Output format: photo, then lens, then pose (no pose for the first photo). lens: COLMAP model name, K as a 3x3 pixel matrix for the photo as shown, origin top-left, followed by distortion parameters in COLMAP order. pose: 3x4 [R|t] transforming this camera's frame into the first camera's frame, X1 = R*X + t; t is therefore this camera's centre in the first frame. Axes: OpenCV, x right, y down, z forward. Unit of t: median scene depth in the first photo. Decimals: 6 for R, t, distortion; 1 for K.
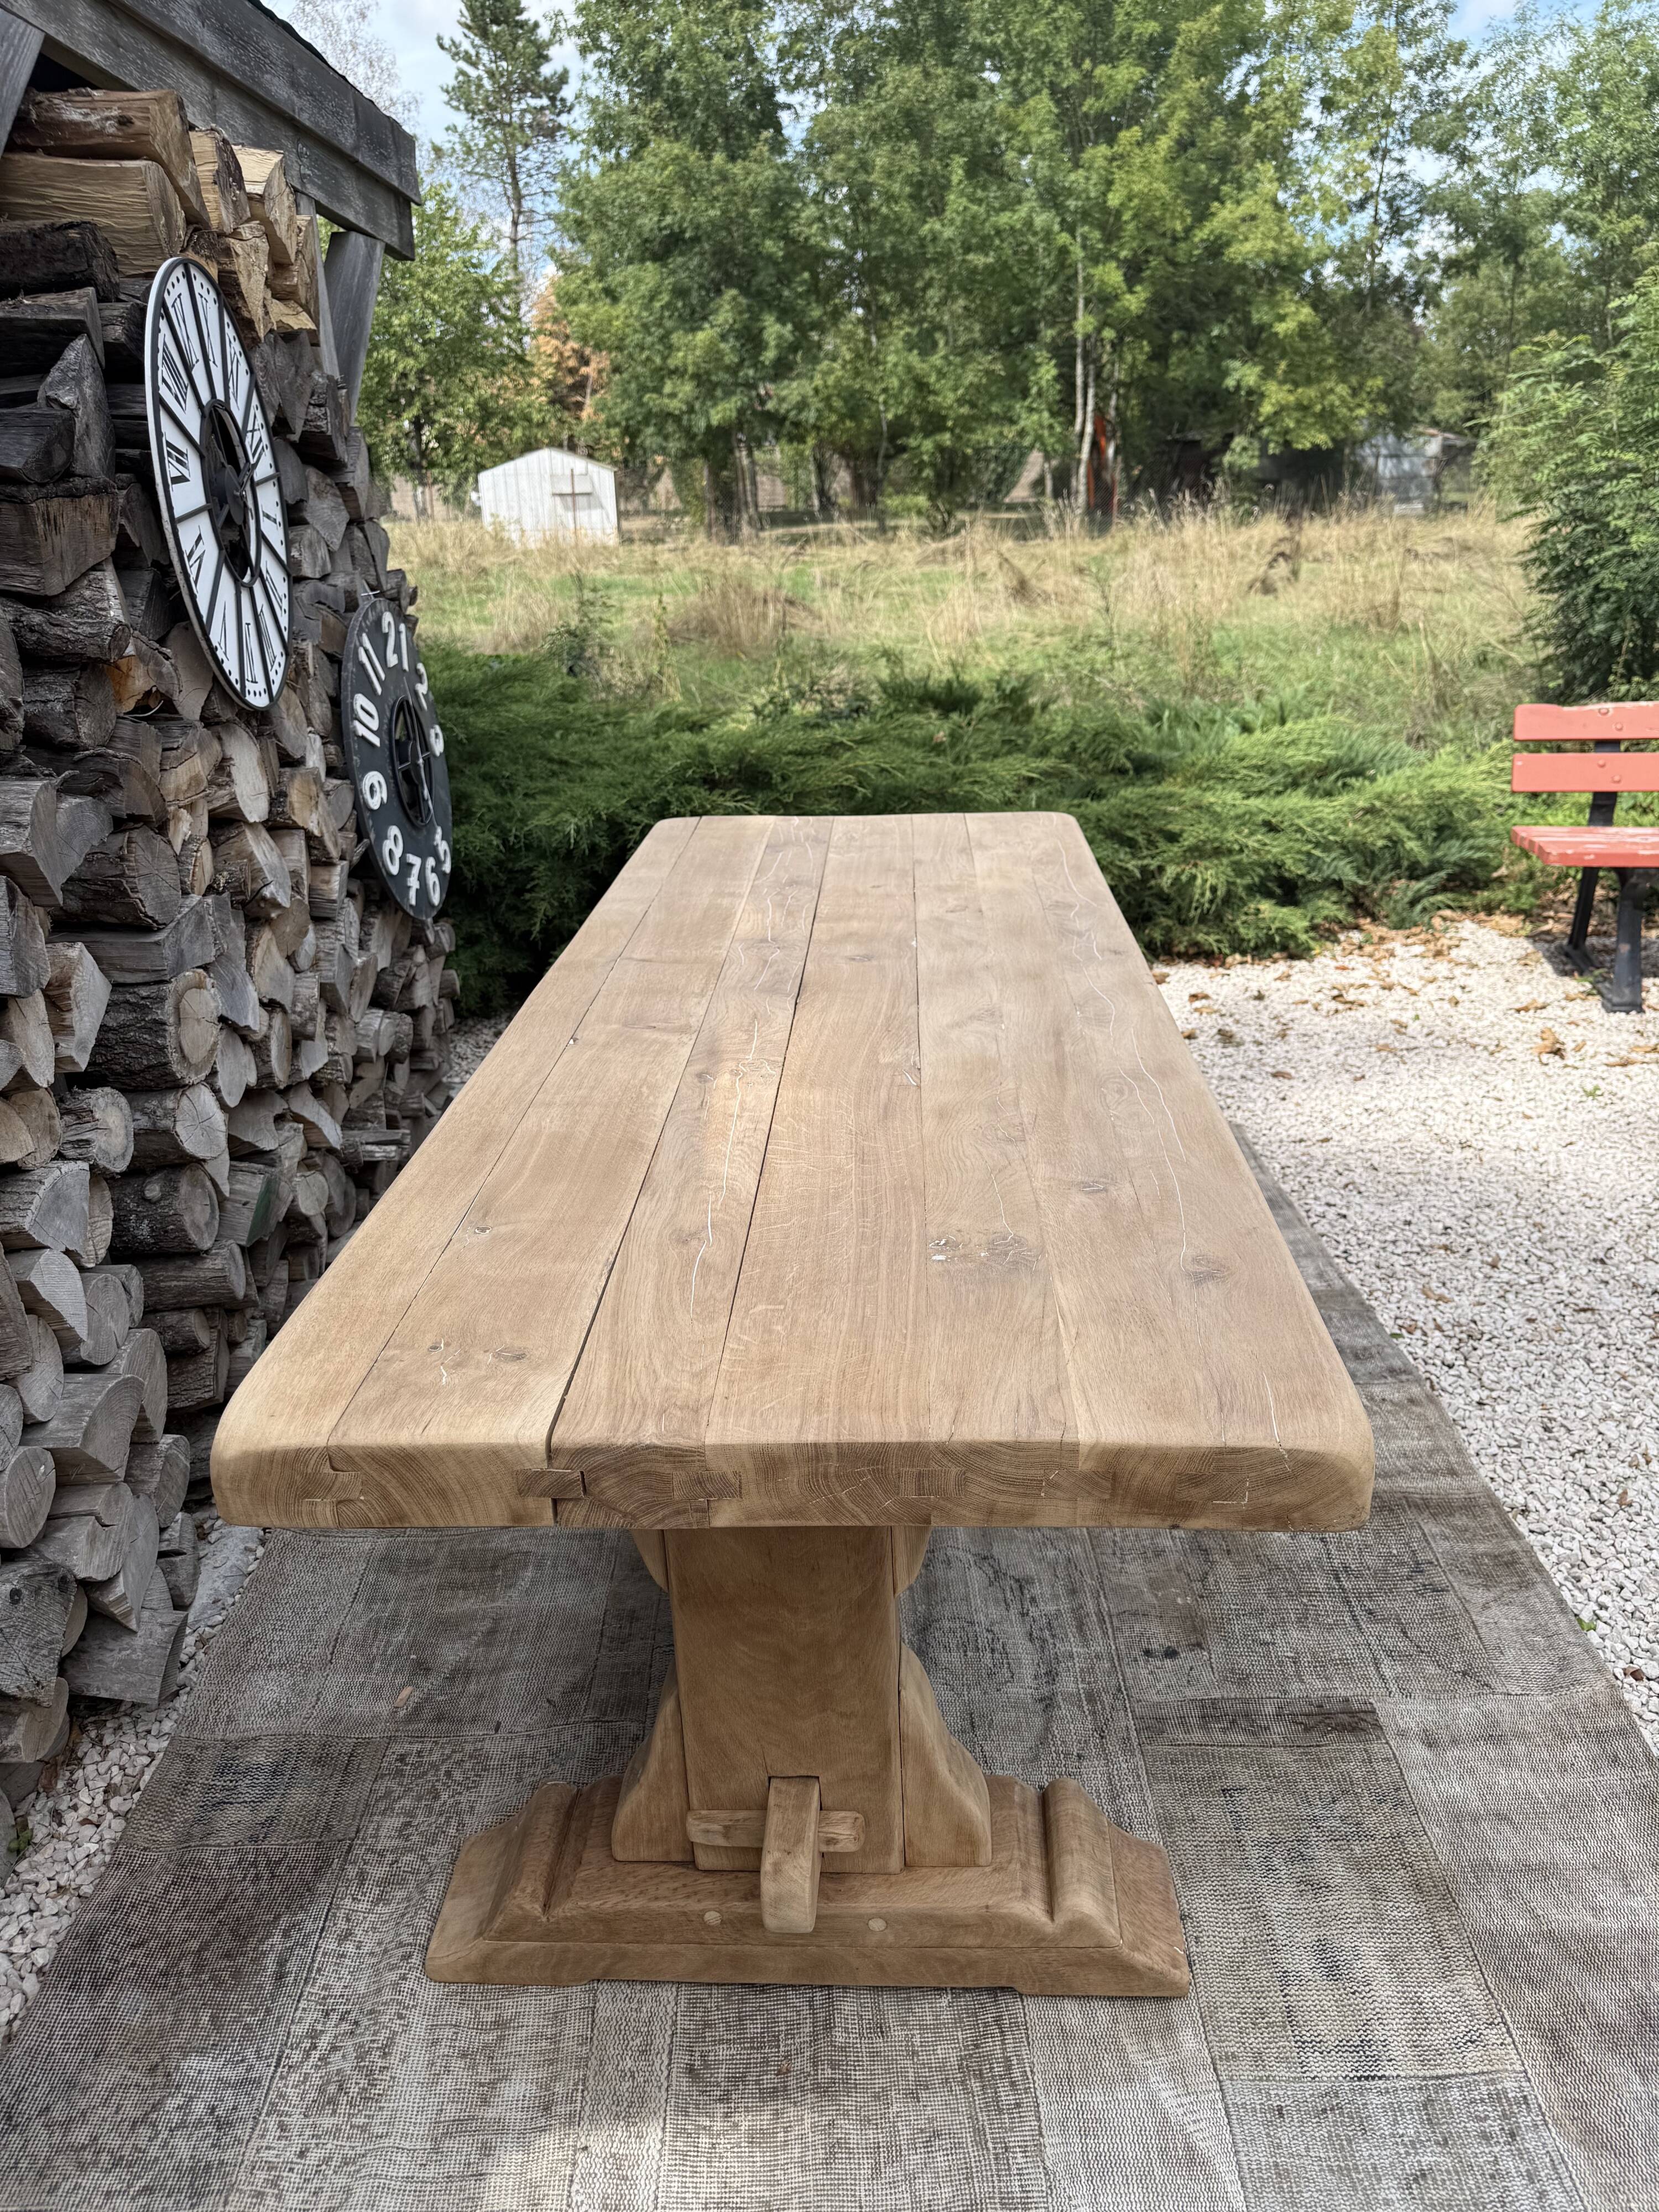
lens RADIAL K [[1567.5, 0, 846.6], [0, 1567.5, 1099.7], [0, 0, 1]] dist [0.020714, -0.024558]
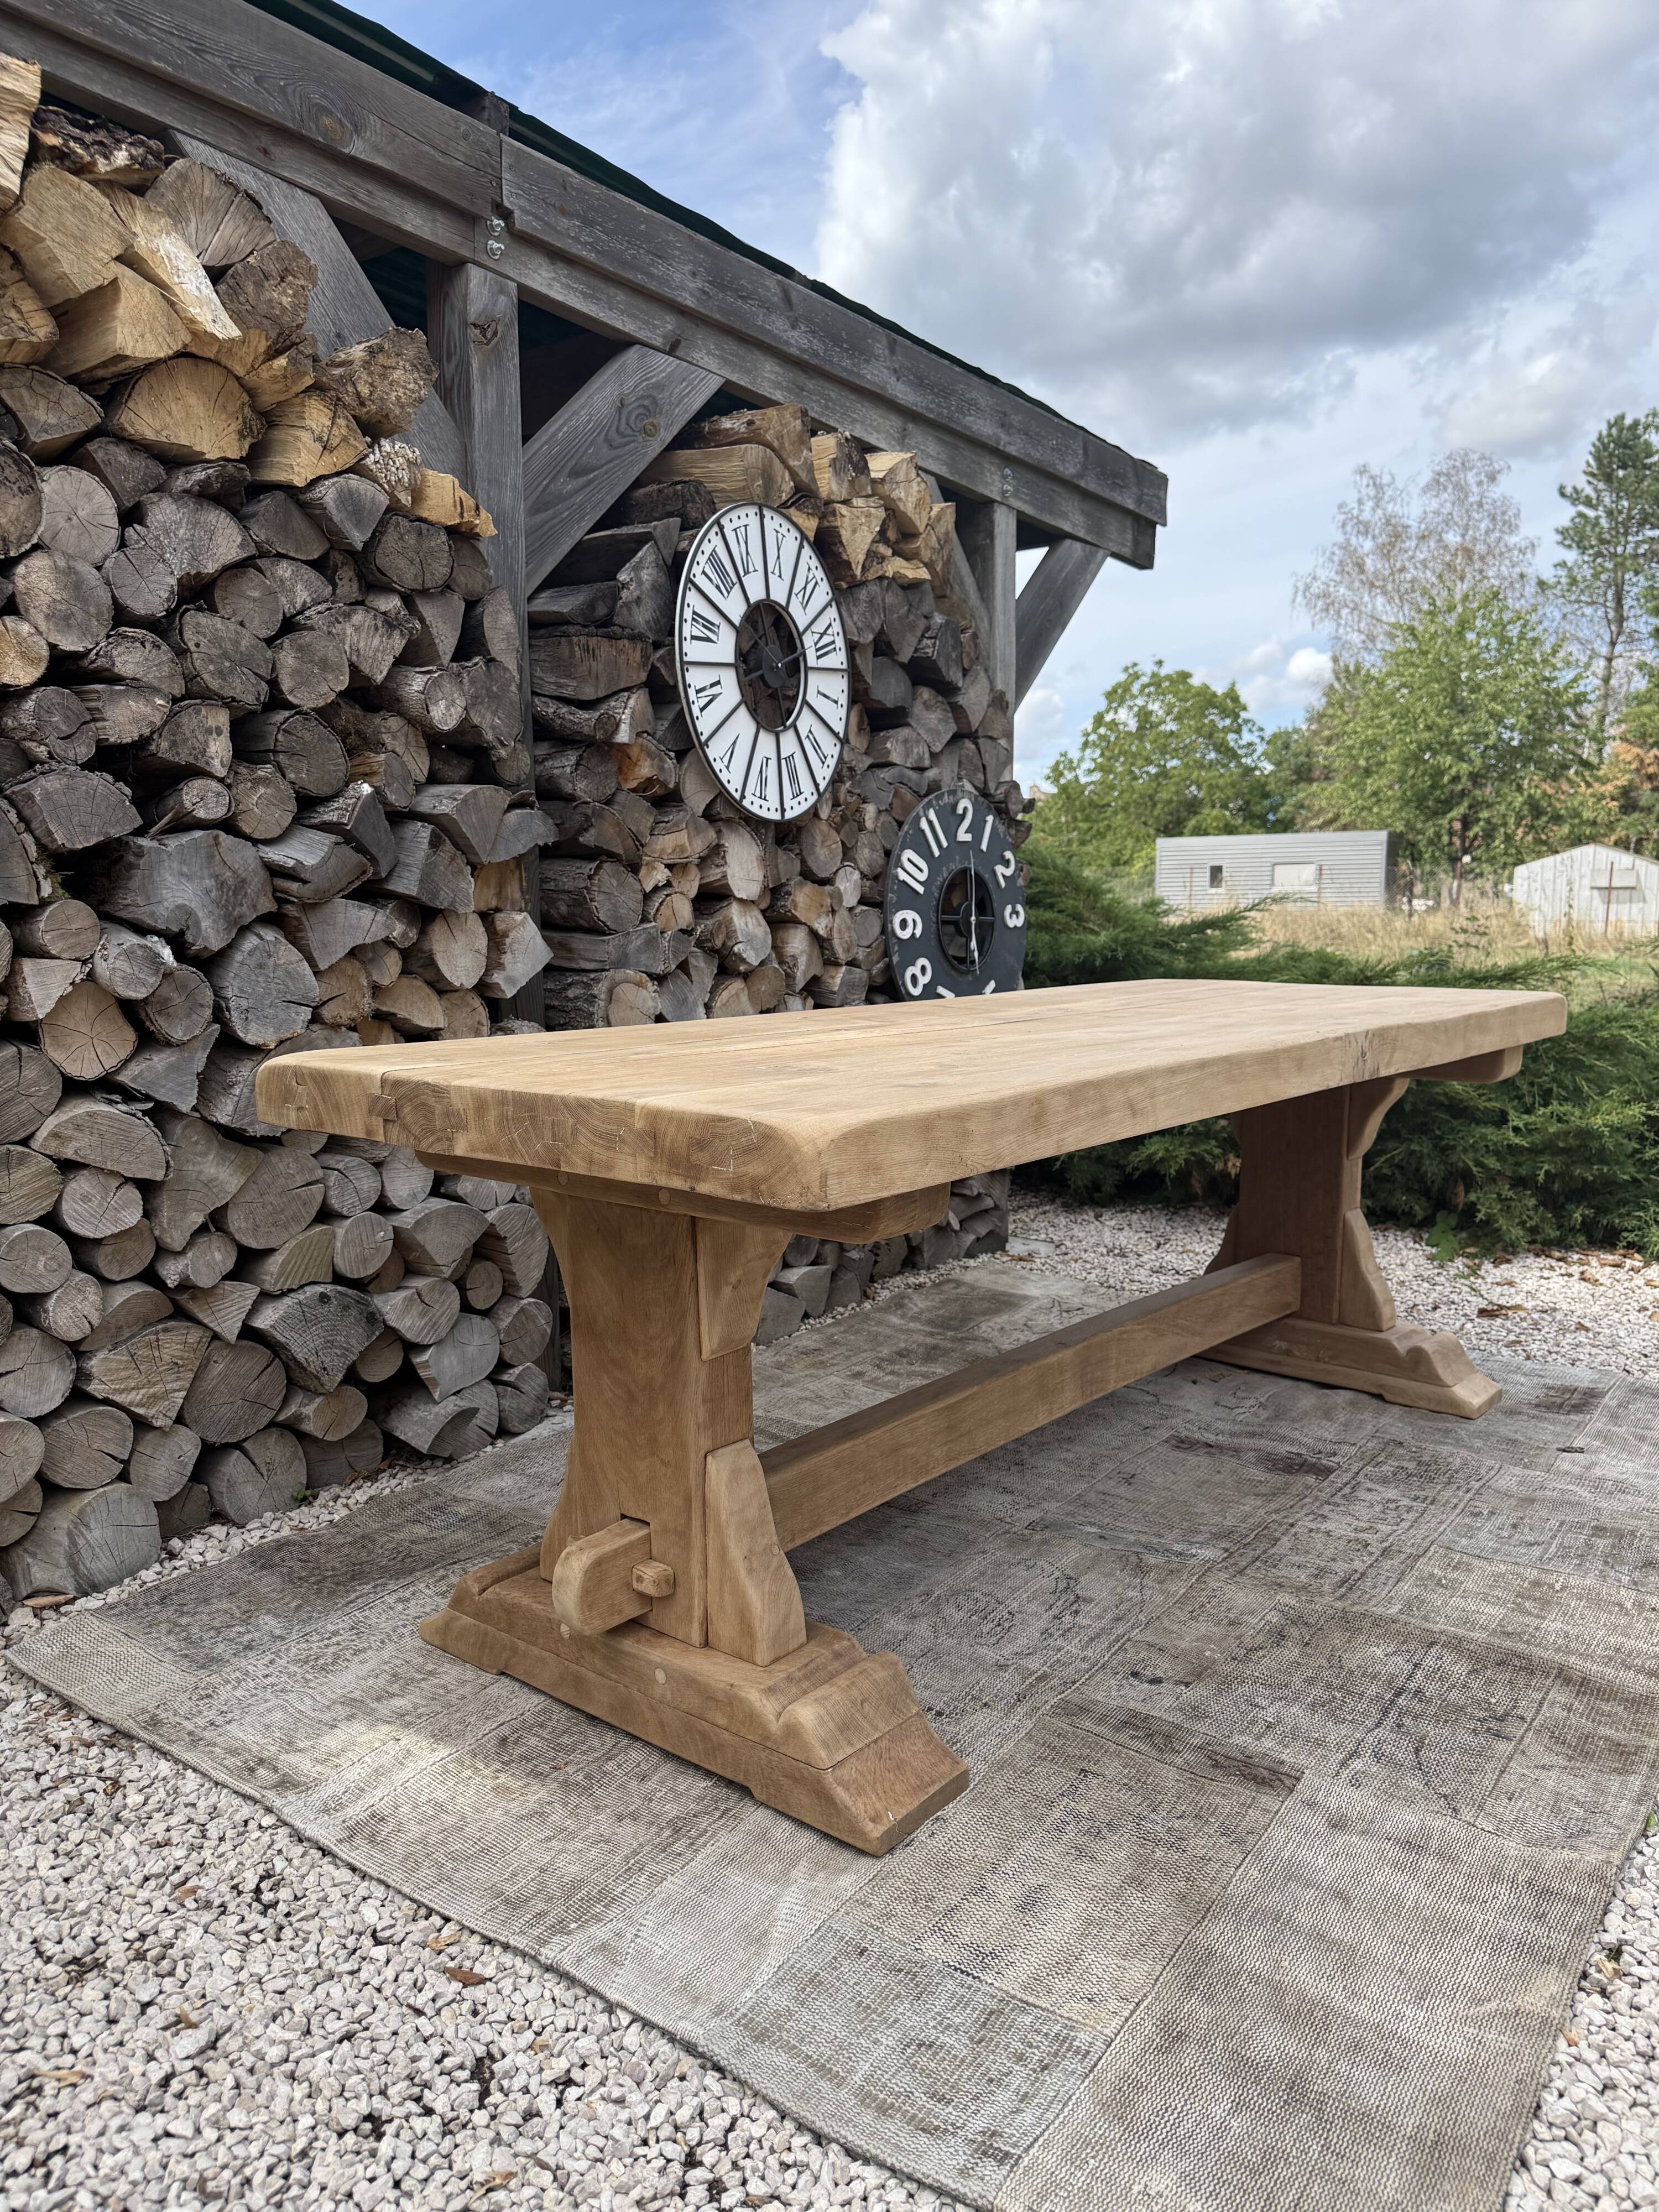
lens RADIAL K [[1550.8, 0, 847.9], [0, 1550.8, 1124.0], [0, 0, 1]] dist [0.105206, -0.160956]
pose [[0.802147, 0.109542, -0.586992, 0.442672], [-0.239508, 0.959511, -0.148236, 0.163536], [0.546988, 0.259497, 0.795906, 0.039768]]
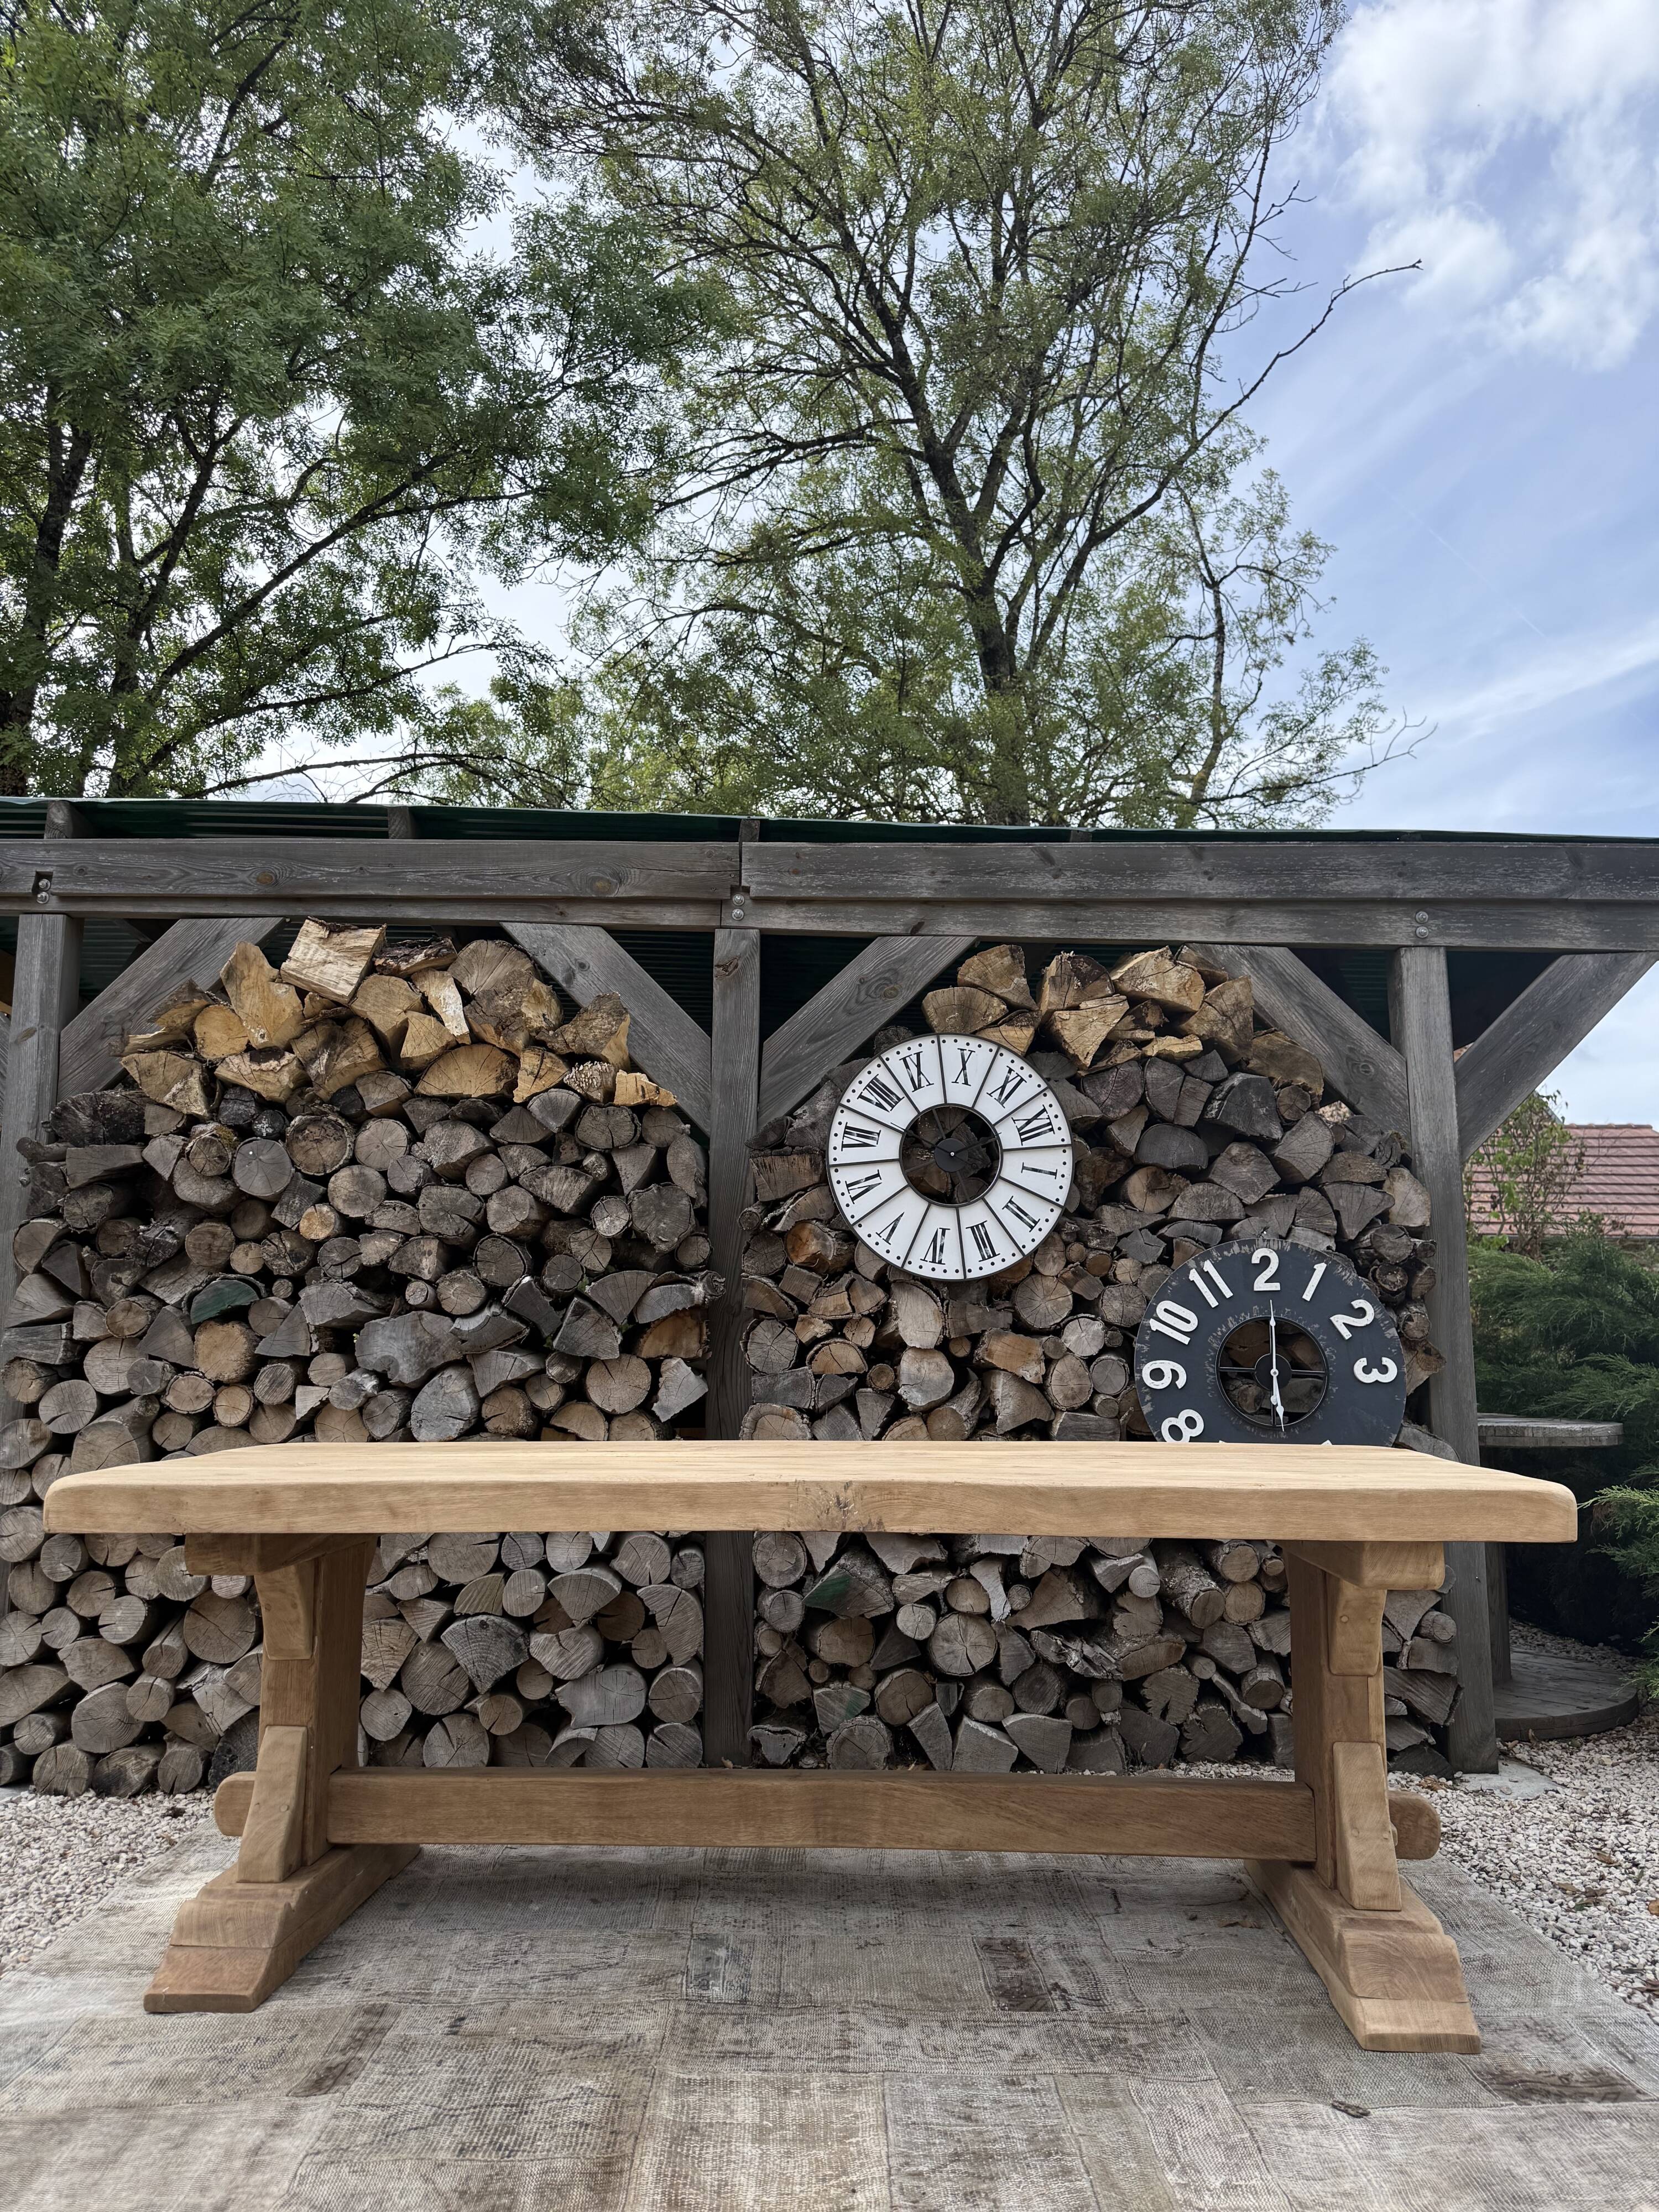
lens RADIAL K [[1575.8, 0, 829.3], [0, 1575.8, 1110.3], [0, 0, 1]] dist [0.147425, -0.172619]
pose [[-0.005809, -0.121467, -0.992578, 1.093641], [-0.371120, 0.921968, -0.110654, -0.168167], [0.928567, 0.367723, -0.050434, 0.814978]]
